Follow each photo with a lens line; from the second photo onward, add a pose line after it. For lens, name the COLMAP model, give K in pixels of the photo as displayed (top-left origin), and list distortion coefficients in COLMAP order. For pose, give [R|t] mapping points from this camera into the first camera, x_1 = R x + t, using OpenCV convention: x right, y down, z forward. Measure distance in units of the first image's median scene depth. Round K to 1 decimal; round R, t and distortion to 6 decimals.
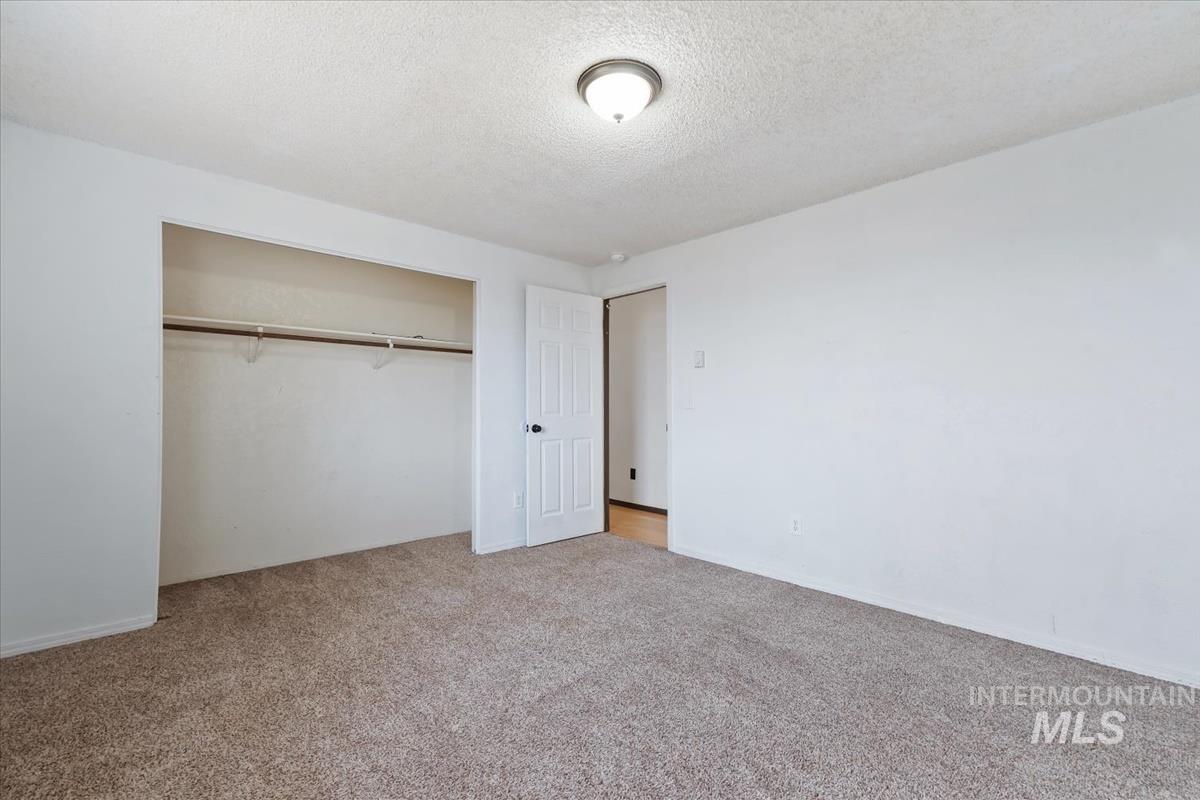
lens RADIAL K [[517.5, 0, 604.4], [0, 517.5, 404.1], [0, 0, 1]] dist [-0.000256, 0.000203]
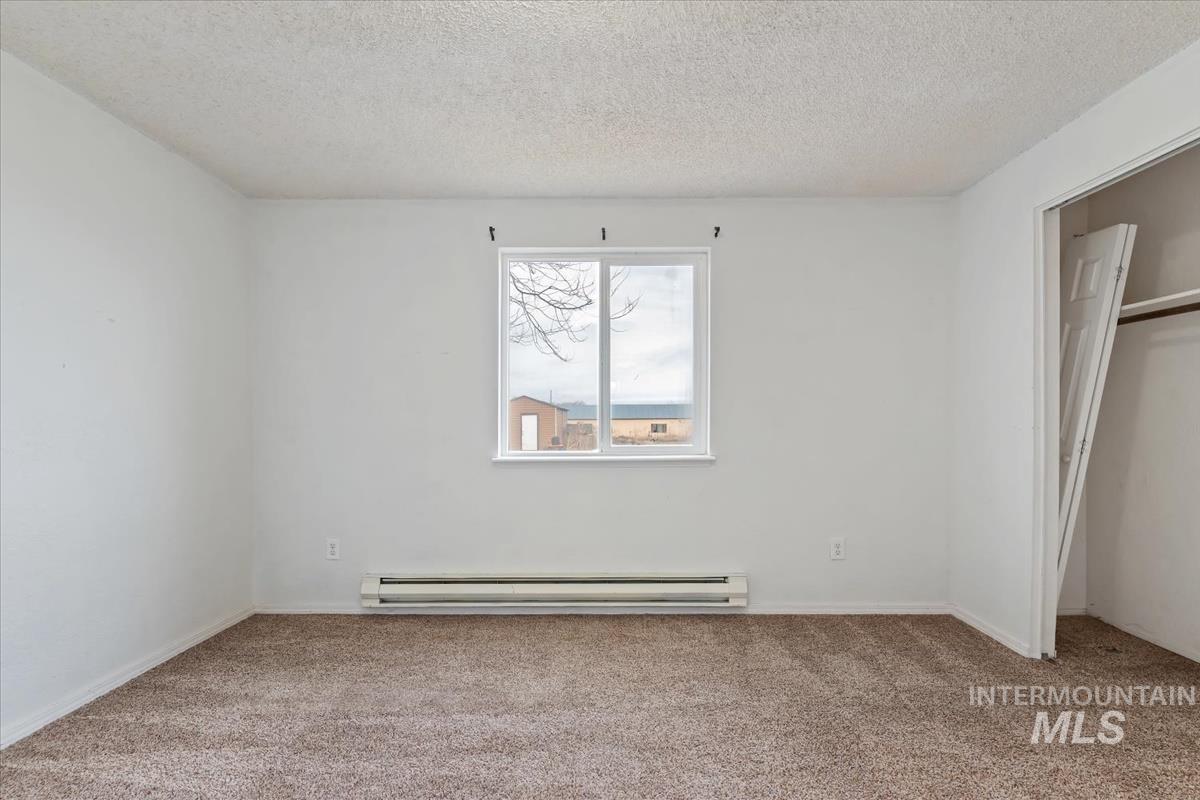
lens RADIAL K [[517.5, 0, 603.5], [0, 517.5, 423.4], [0, 0, 1]] dist [-0.000256, 0.000203]
pose [[-0.694185, 0.006259, -0.719769, 0.401986], [0.008461, 0.999964, 0.000536, 0.001653], [0.719747, -0.005718, -0.694213, 1.384947]]
